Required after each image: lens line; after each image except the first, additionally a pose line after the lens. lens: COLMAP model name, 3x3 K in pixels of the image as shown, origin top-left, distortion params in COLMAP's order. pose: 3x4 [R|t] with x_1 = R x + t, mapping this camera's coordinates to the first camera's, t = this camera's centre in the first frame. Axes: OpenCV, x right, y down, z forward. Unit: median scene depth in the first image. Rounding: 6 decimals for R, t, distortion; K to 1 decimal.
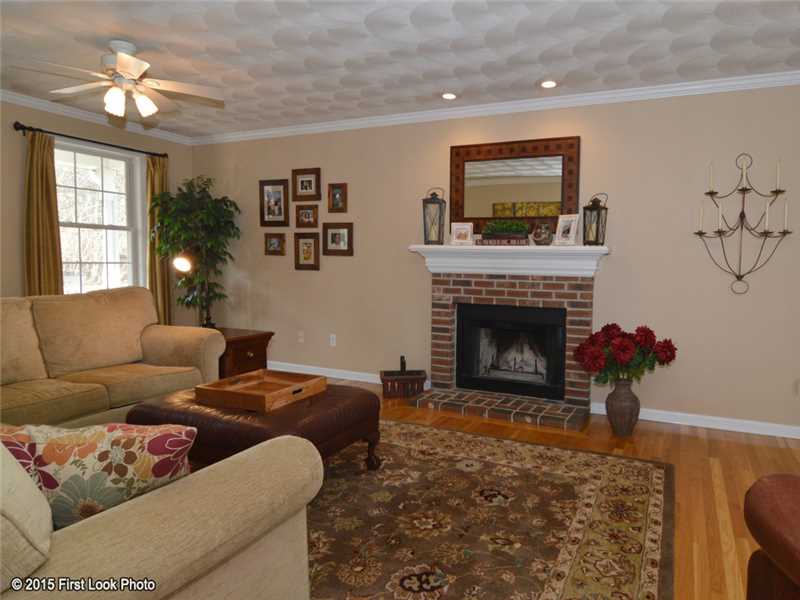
lens RADIAL K [[484.5, 0, 398.2], [0, 484.5, 284.4], [0, 0, 1]] dist [-0.006649, -0.000528]
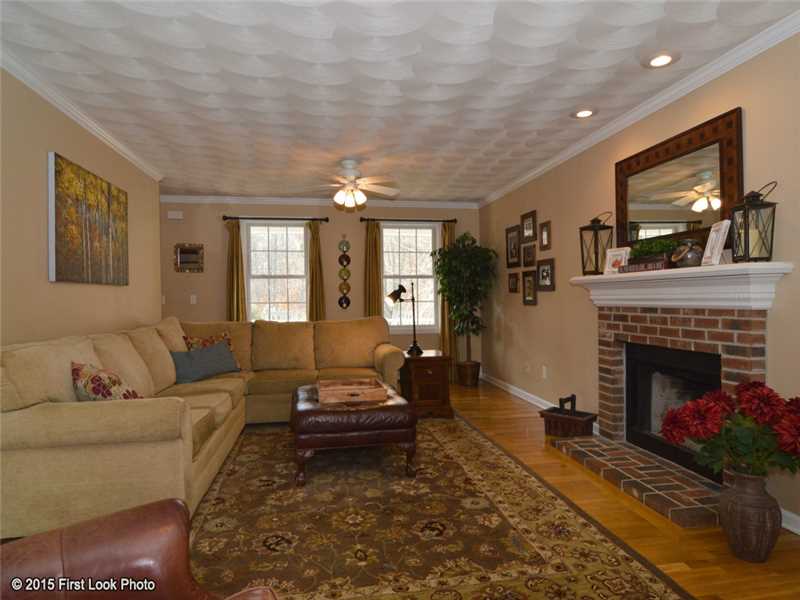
lens RADIAL K [[421.6, 0, 385.3], [0, 421.6, 299.5], [0, 0, 1]] dist [-0.014366, 0.000269]
pose [[0.618403, -0.018438, -0.785645, 0.510826], [-0.022635, 0.998892, -0.041259, 0.005477], [0.785535, 0.043298, 0.617301, 0.236603]]
